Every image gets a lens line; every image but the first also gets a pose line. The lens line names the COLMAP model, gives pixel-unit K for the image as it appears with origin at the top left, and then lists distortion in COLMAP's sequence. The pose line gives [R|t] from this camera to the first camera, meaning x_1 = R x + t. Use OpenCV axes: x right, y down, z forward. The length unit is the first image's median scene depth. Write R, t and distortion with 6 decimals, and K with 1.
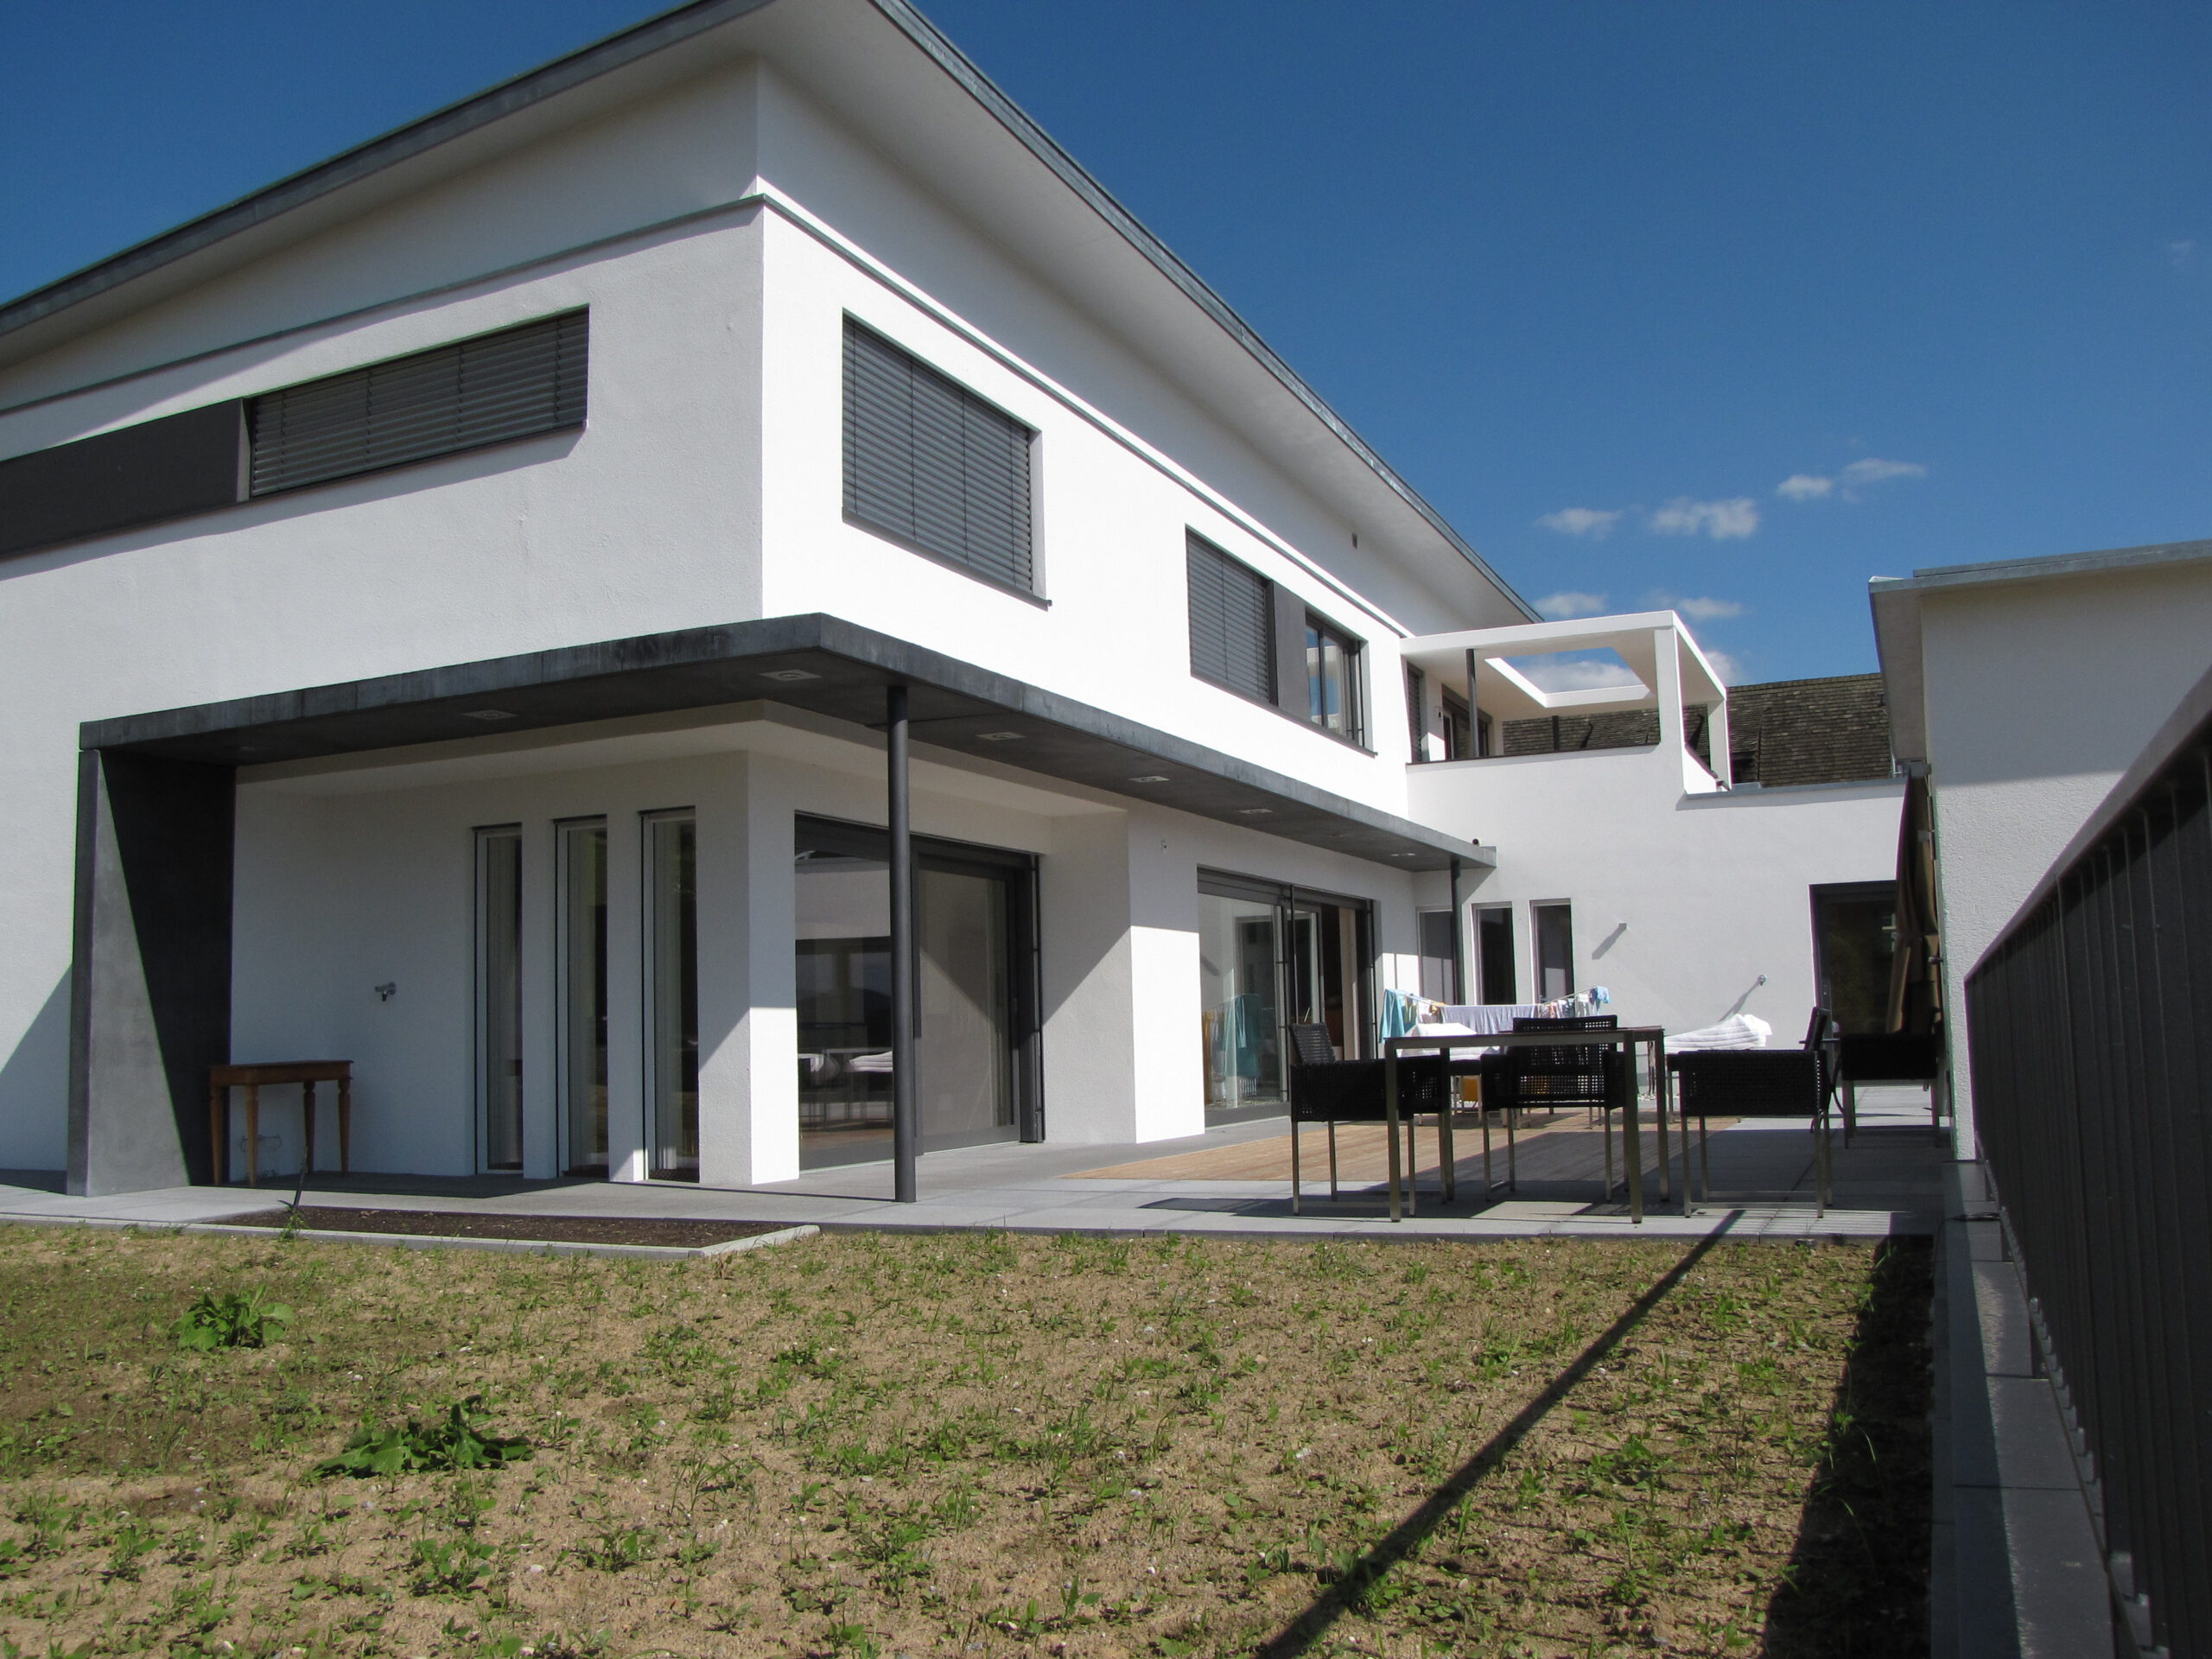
lens RADIAL K [[1858.6, 0, 1084.9], [0, 1858.6, 857.2], [0, 0, 1]] dist [-0.187022, 0.165914]
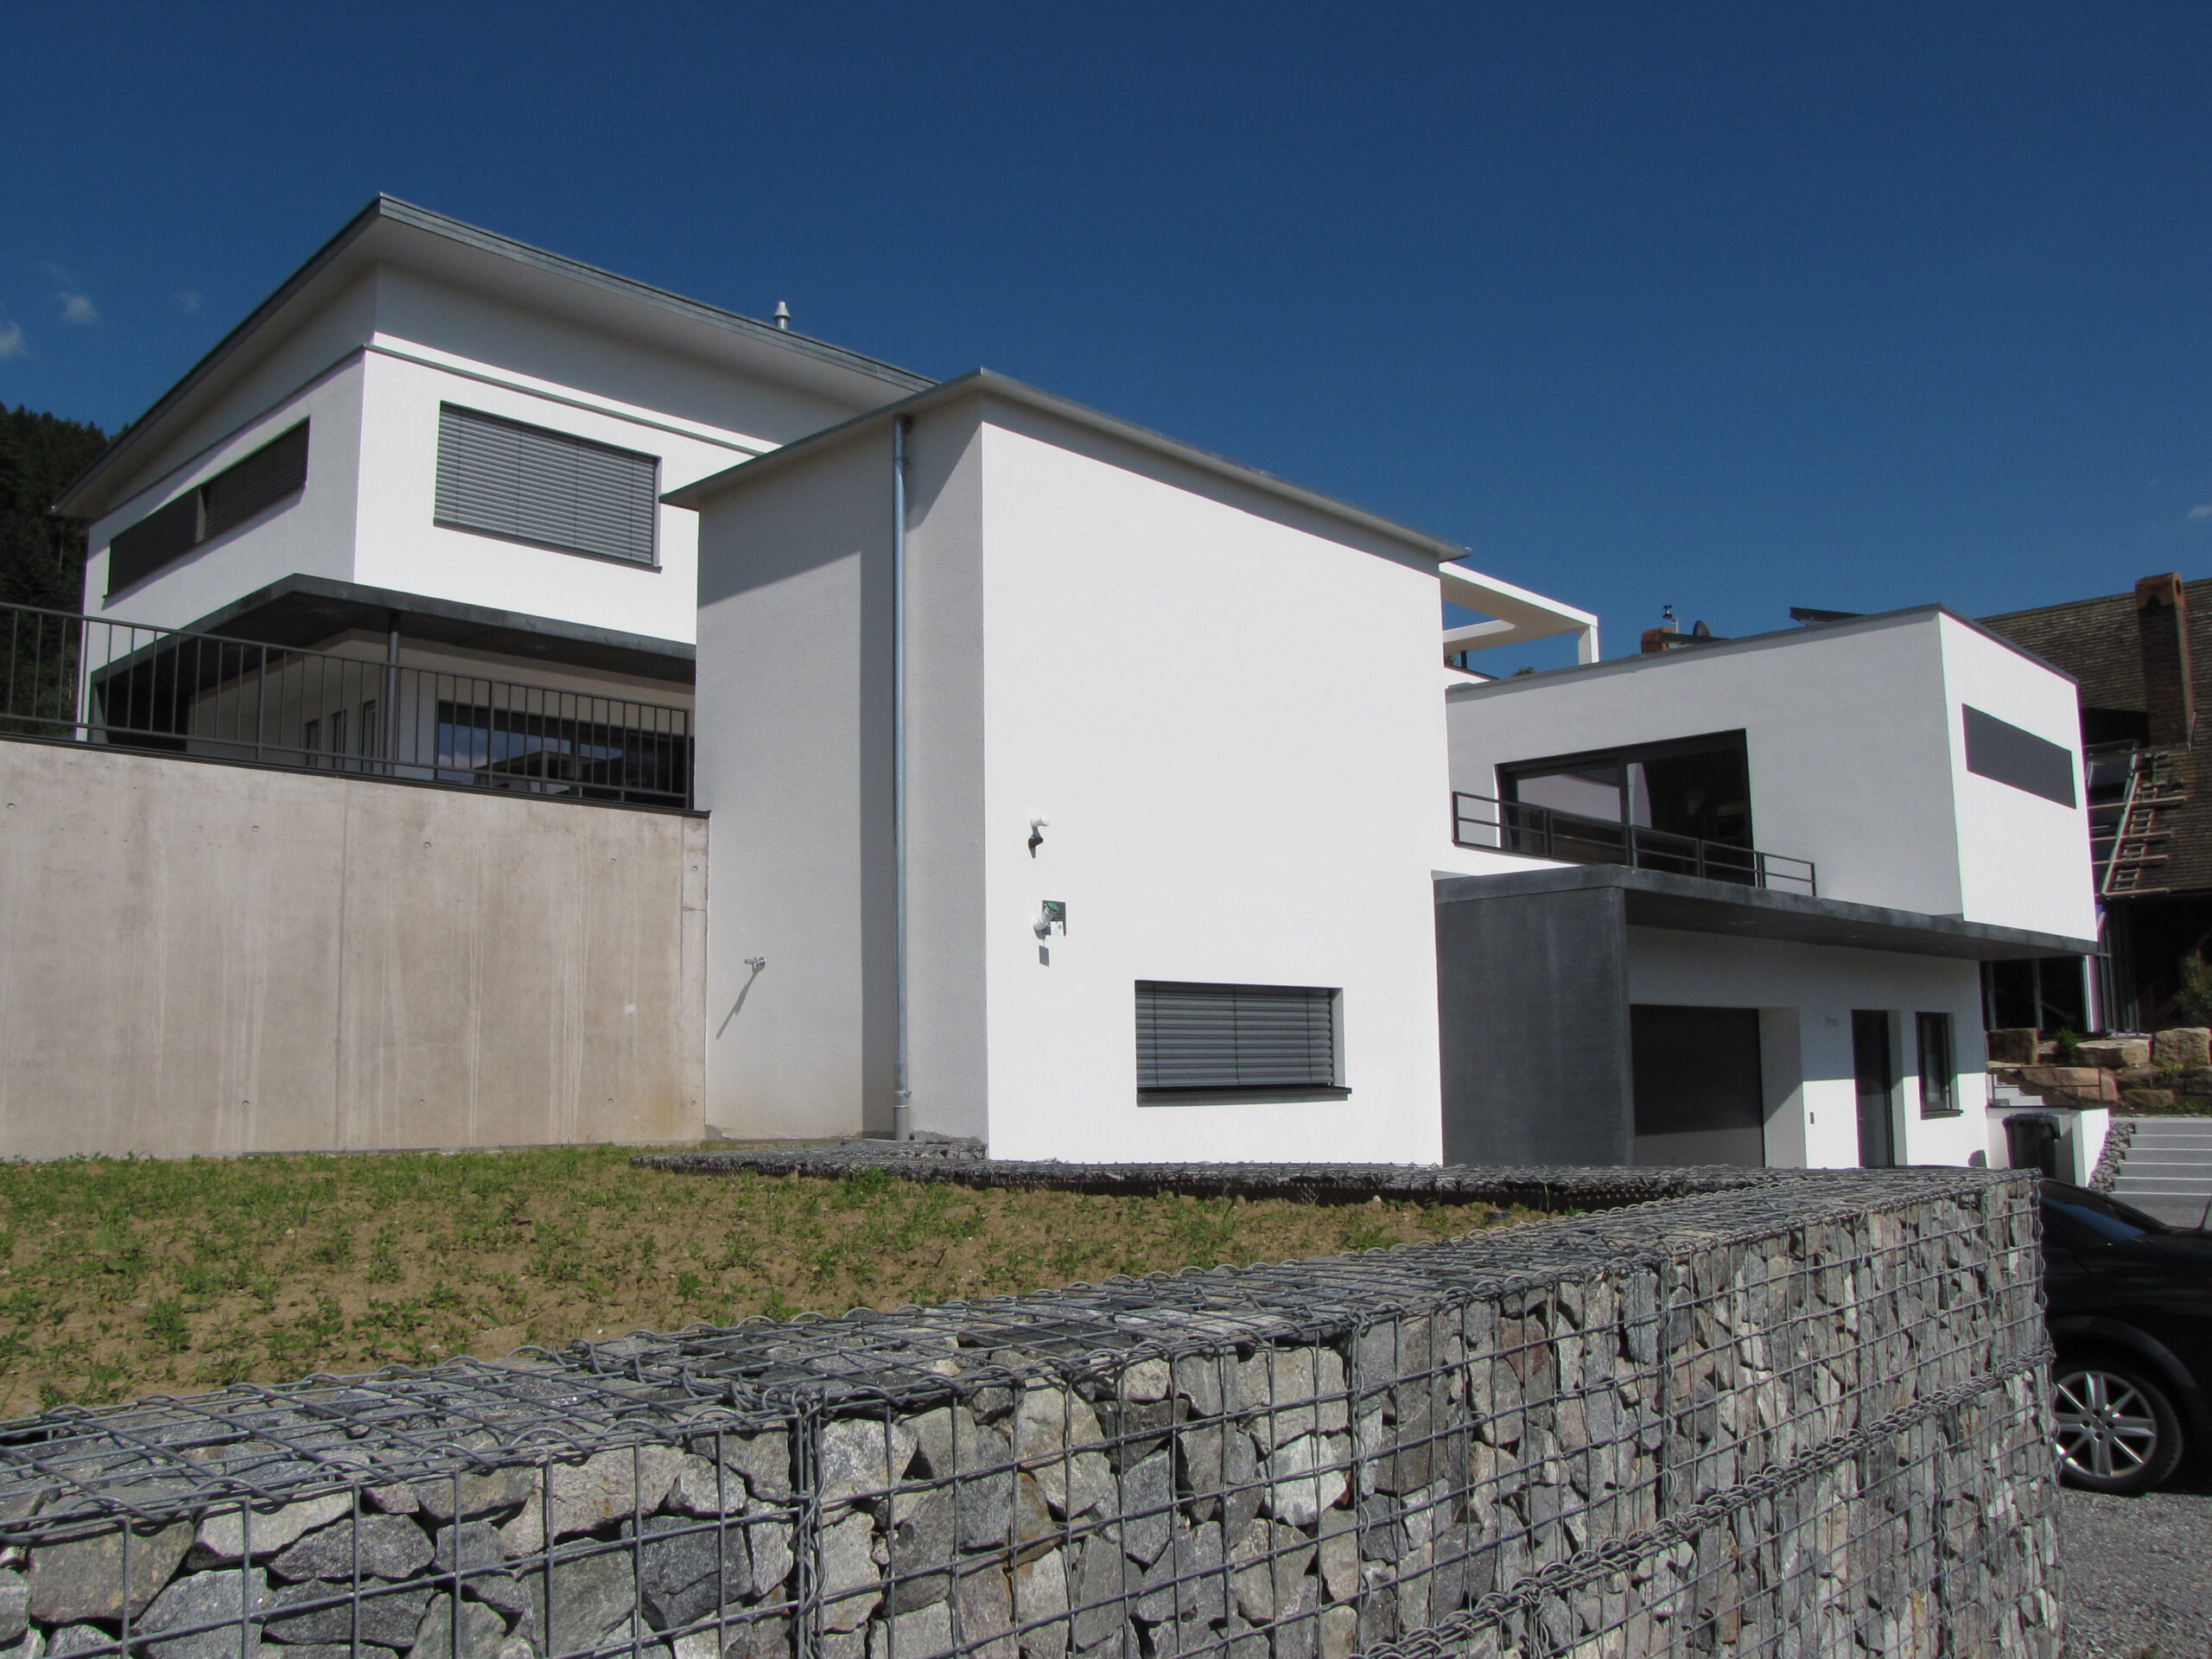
lens RADIAL K [[1858.6, 0, 1084.9], [0, 1858.6, 857.2], [0, 0, 1]] dist [-0.187022, 0.165914]
pose [[0.951843, -0.028307, -0.305275, 0.696338], [0.023427, 0.999533, -0.019637, 0.126630], [0.305688, 0.011539, 0.952062, -0.304247]]
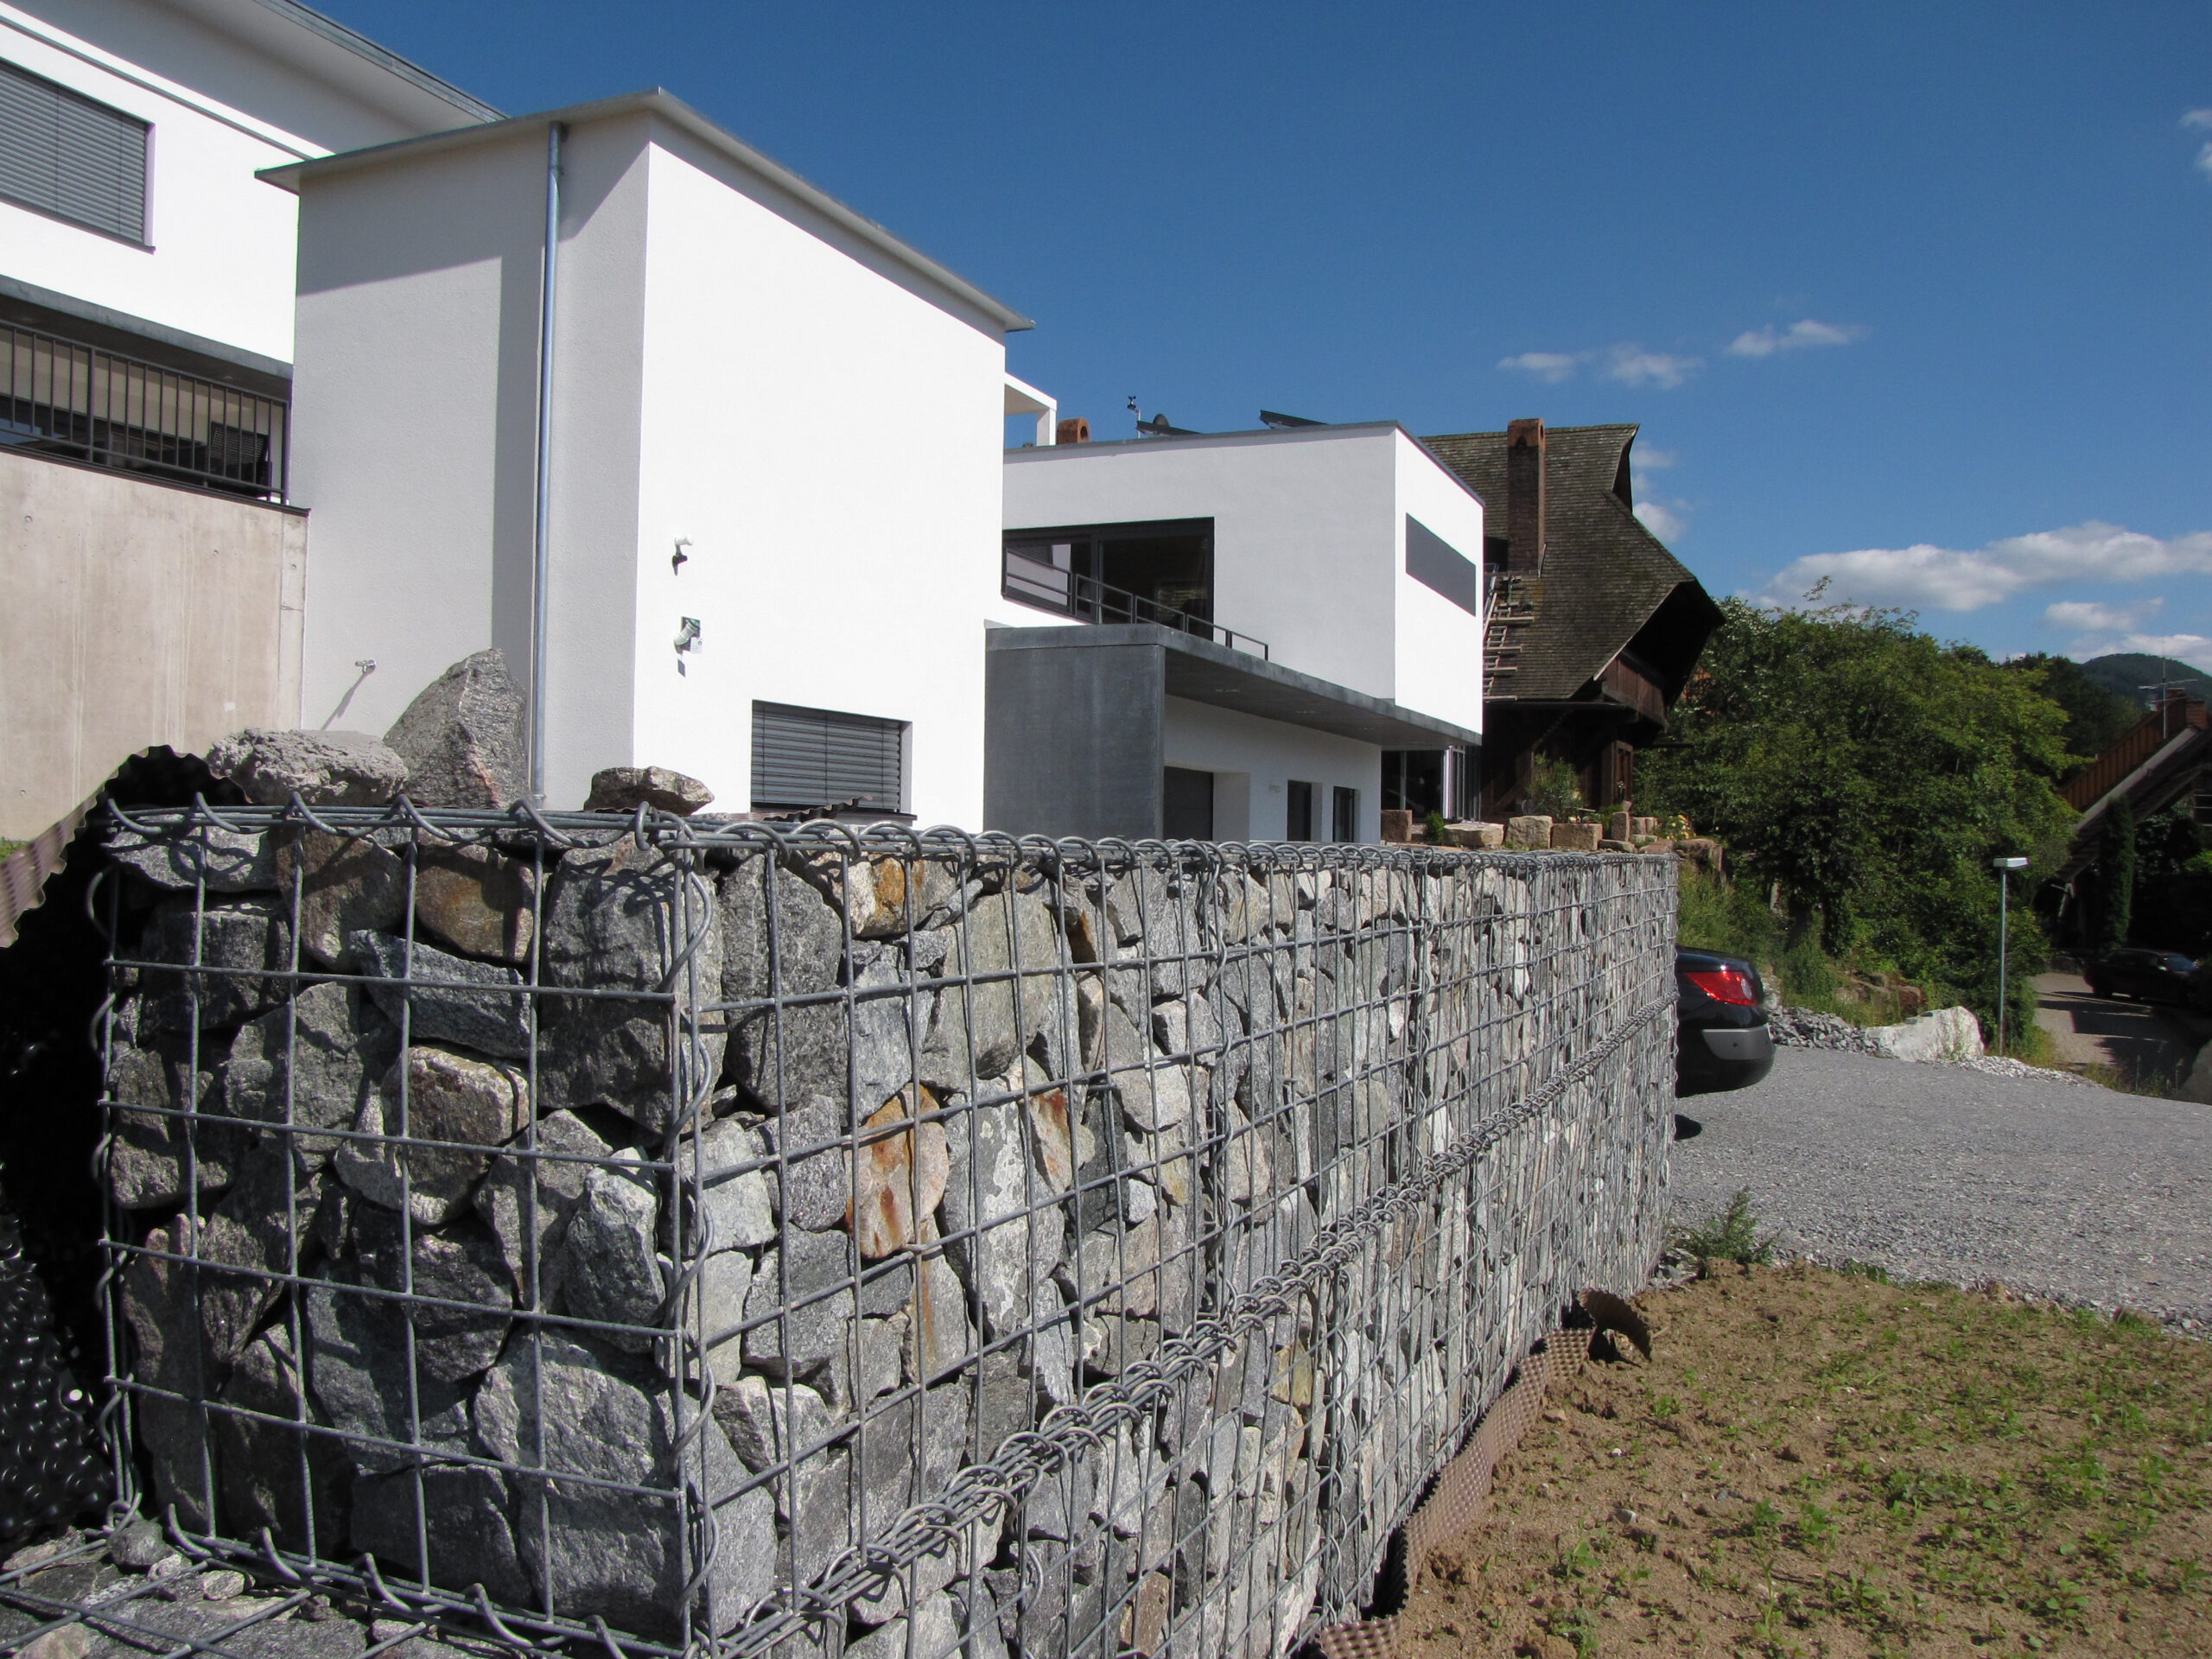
lens RADIAL K [[1858.6, 0, 1084.9], [0, 1858.6, 857.2], [0, 0, 1]] dist [-0.187022, 0.165914]
pose [[0.998359, 0.036588, 0.044047, 0.585962], [-0.040835, 0.994177, 0.099719, 0.146161], [-0.040142, -0.101354, 0.994040, -0.381420]]
